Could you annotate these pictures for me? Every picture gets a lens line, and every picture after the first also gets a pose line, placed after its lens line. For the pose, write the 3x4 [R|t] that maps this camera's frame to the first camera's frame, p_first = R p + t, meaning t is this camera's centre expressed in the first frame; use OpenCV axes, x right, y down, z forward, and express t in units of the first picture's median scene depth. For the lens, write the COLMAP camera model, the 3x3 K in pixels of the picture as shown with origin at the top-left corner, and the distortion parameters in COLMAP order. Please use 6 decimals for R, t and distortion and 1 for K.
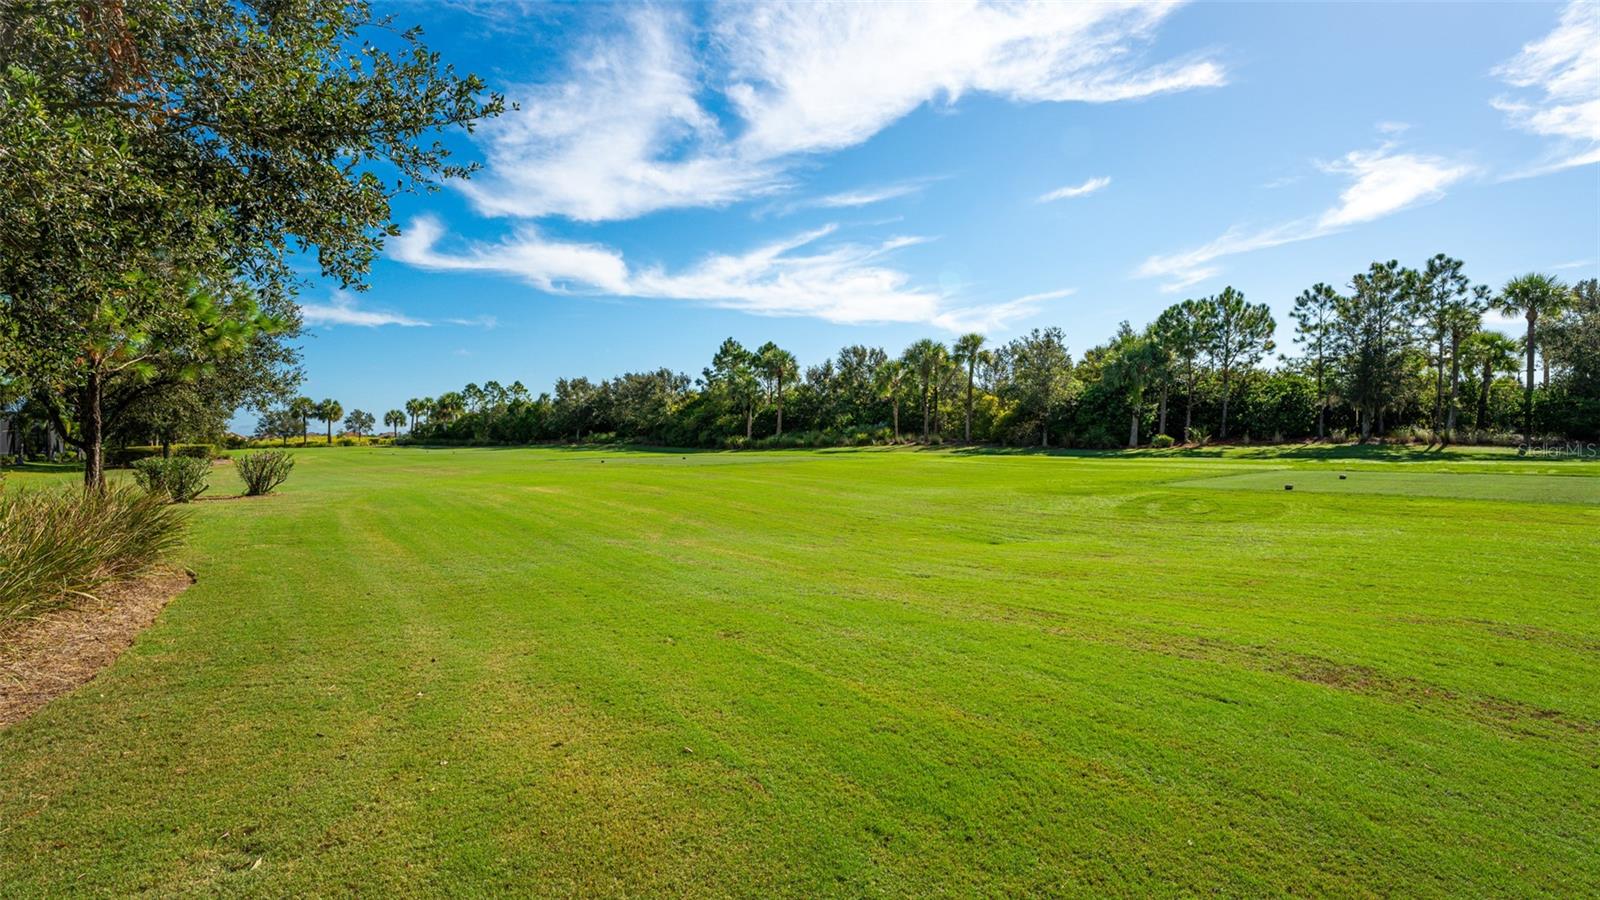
lens RADIAL K [[706.0, 0, 874.7], [0, 706.0, 451.0], [0, 0, 1]] dist [-0.006283, 0.000159]
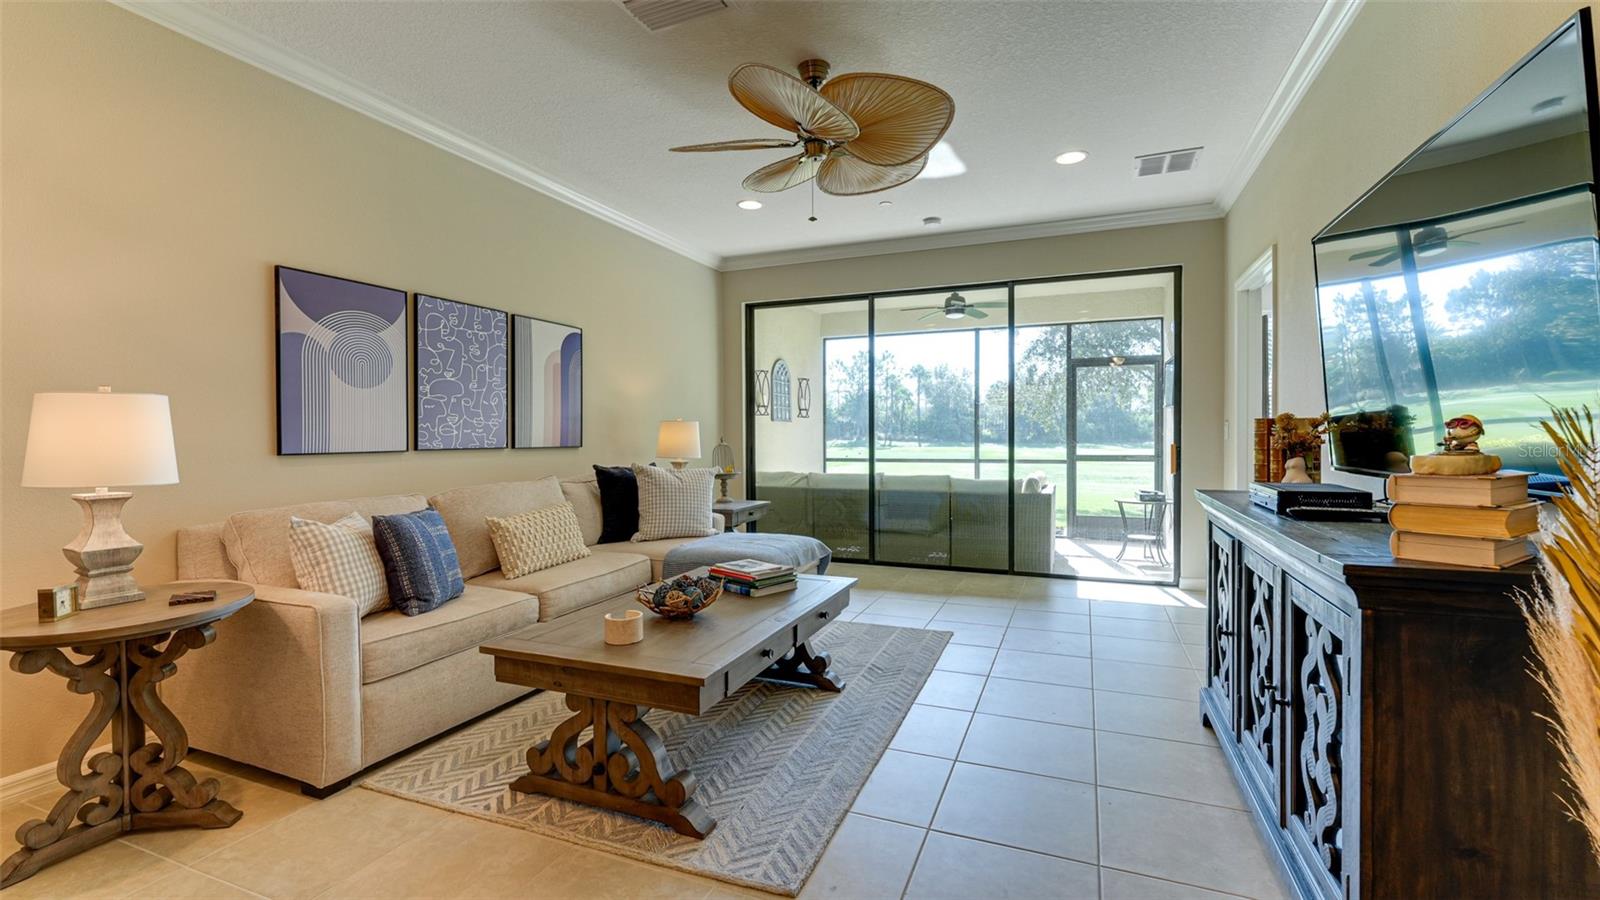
lens RADIAL K [[694.4, 0, 787.4], [0, 694.4, 450.4], [0, 0, 1]] dist [-0.007957, -0.000491]
pose [[0.833910, -0.010095, 0.551808, -0.525547], [0.008592, 0.999949, 0.005309, 0.005697], [-0.551834, 0.000314, 0.833954, -0.504602]]
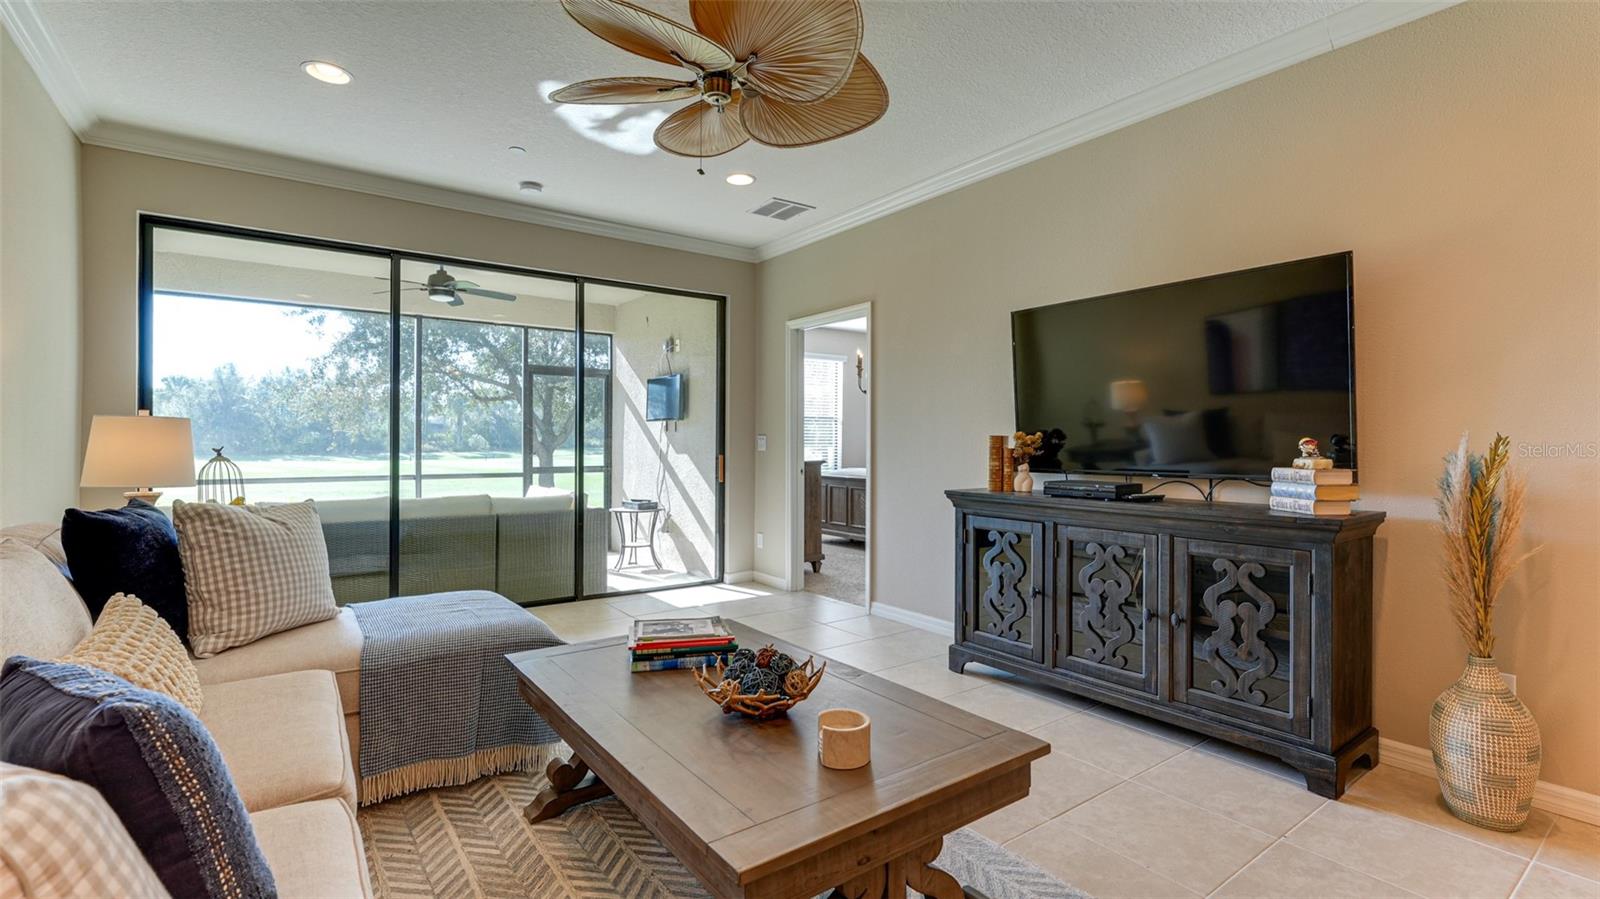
lens RADIAL K [[717.8, 0, 794.8], [0, 717.8, 442.3], [0, 0, 1]] dist [0.011660, -0.000497]
pose [[-0.041999, 0.009476, 0.999073, -0.543037], [0.013791, 0.999865, -0.008904, 0.004872], [-0.999022, 0.013404, -0.042124, -0.449062]]
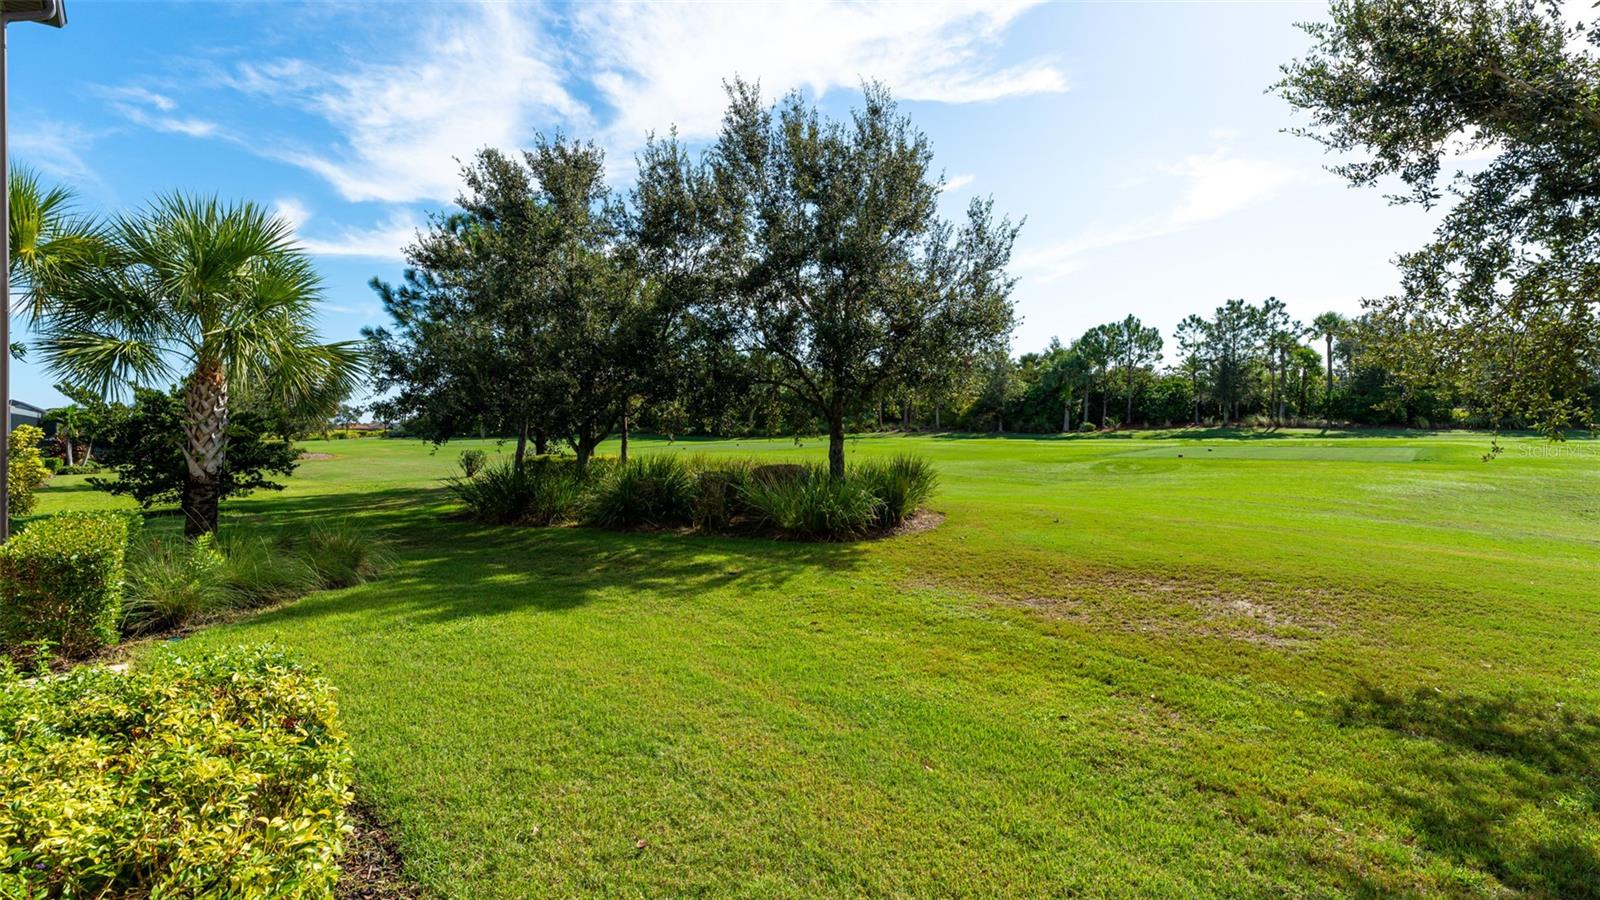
lens RADIAL K [[745.8, 0, 784.3], [0, 745.8, 413.4], [0, 0, 1]] dist [-0.016626, 0.002610]
pose [[0.994238, -0.009300, 0.106788, -0.326521], [0.012411, 0.999517, -0.028501, -0.006377], [-0.106471, 0.029662, 0.993873, -0.367402]]
